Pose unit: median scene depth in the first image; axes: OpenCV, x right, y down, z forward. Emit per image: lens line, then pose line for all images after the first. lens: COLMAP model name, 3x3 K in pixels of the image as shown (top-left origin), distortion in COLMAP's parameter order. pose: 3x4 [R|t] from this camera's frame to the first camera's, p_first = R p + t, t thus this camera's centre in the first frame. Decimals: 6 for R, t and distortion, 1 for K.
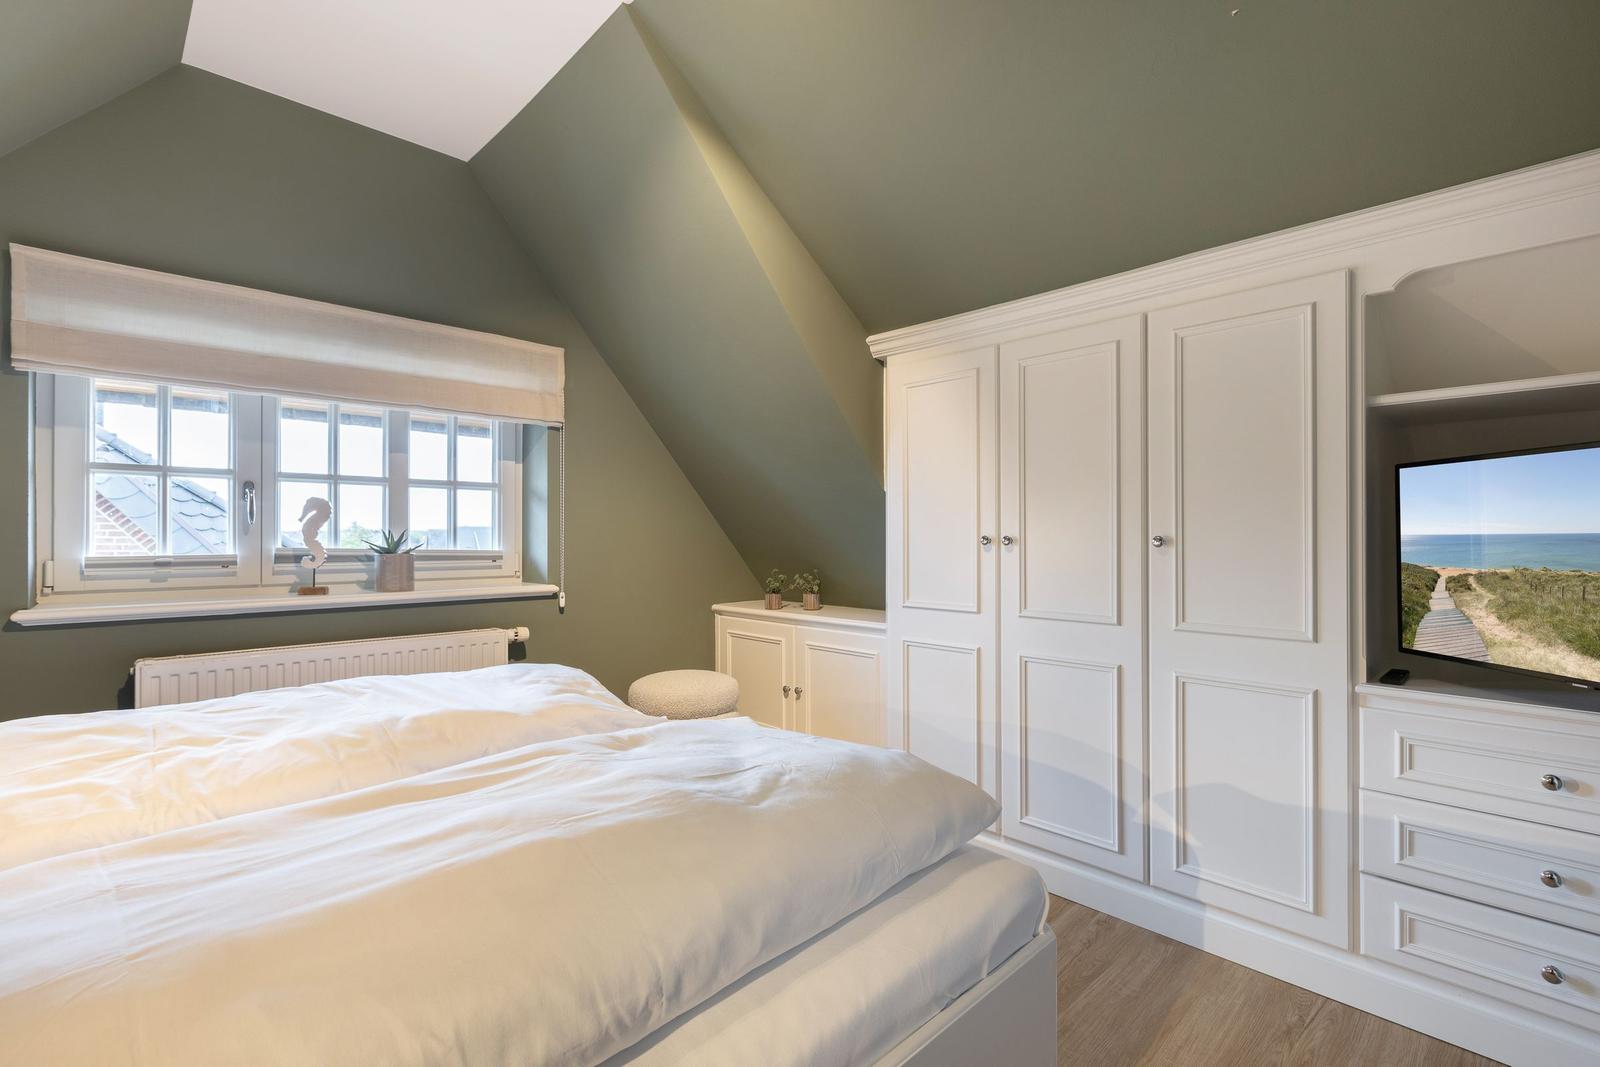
lens RADIAL K [[721.7, 0, 790.8], [0, 721.7, 534.2], [0, 0, 1]] dist [-0.003330, 0.000029]
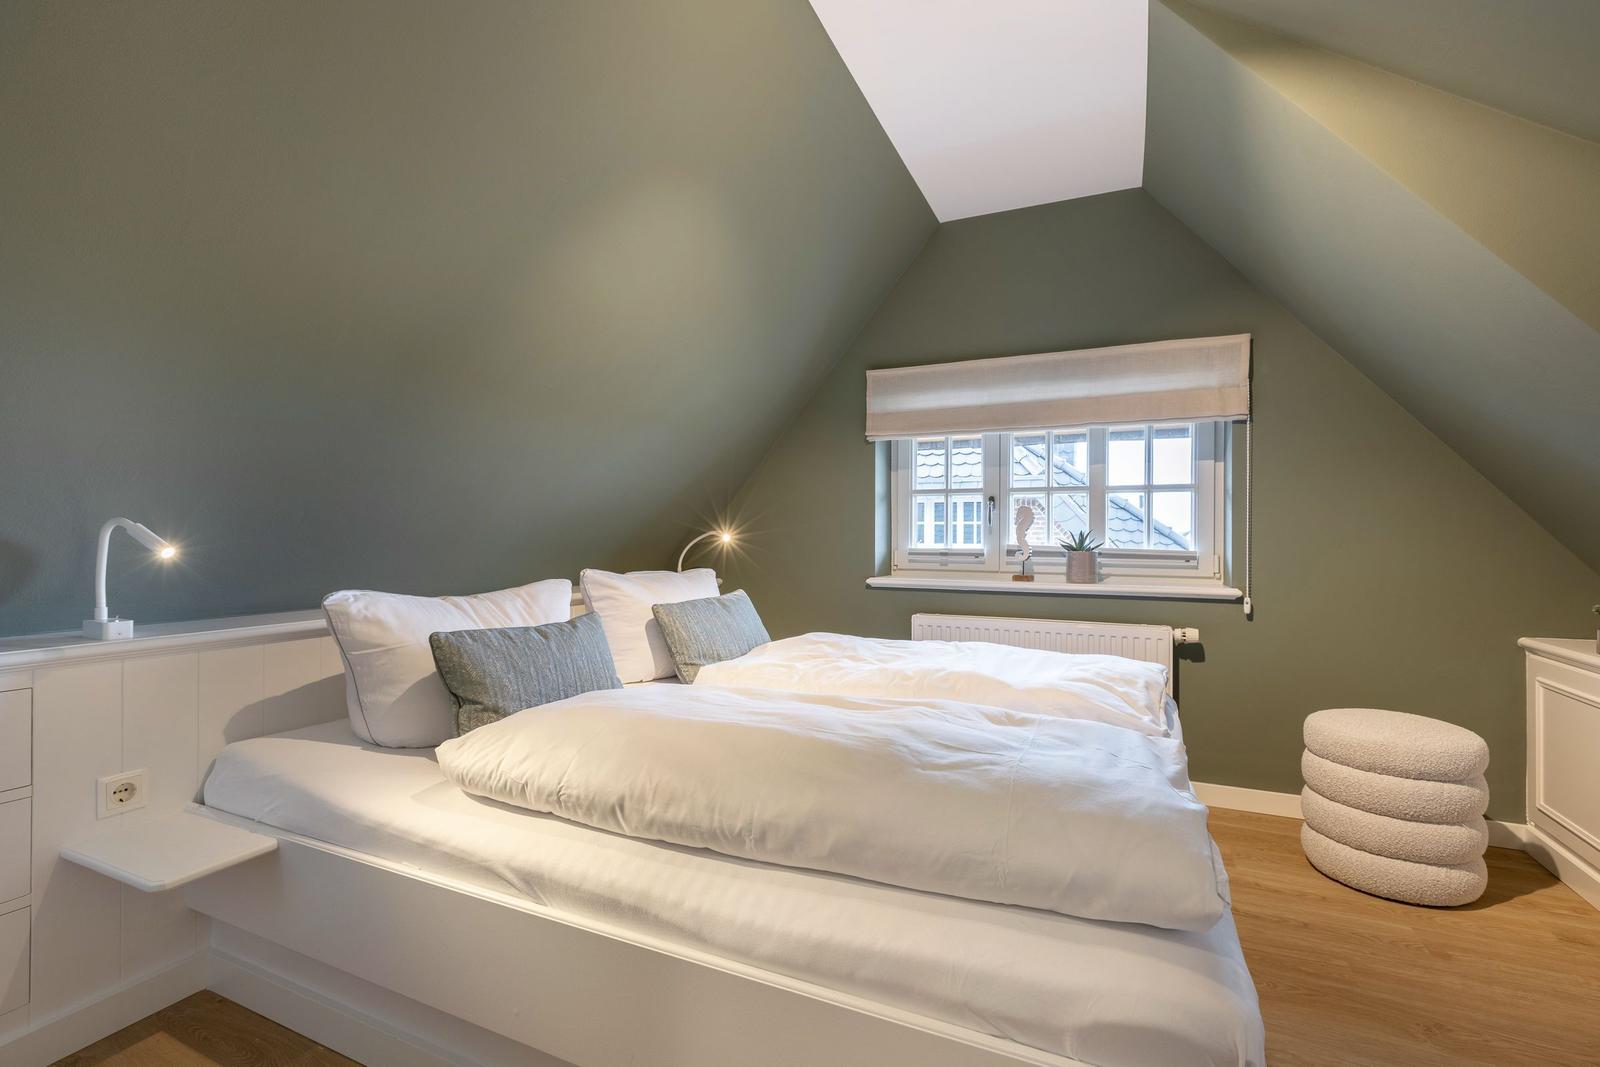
lens RADIAL K [[721.7, 0, 818.6], [0, 721.7, 534.5], [0, 0, 1]] dist [-0.003330, 0.000029]
pose [[0.370162, 0.002573, -0.928964, 0.413572], [-0.001153, 0.999997, 0.002311, -0.002367], [0.928966, 0.000216, 0.370164, 0.177212]]
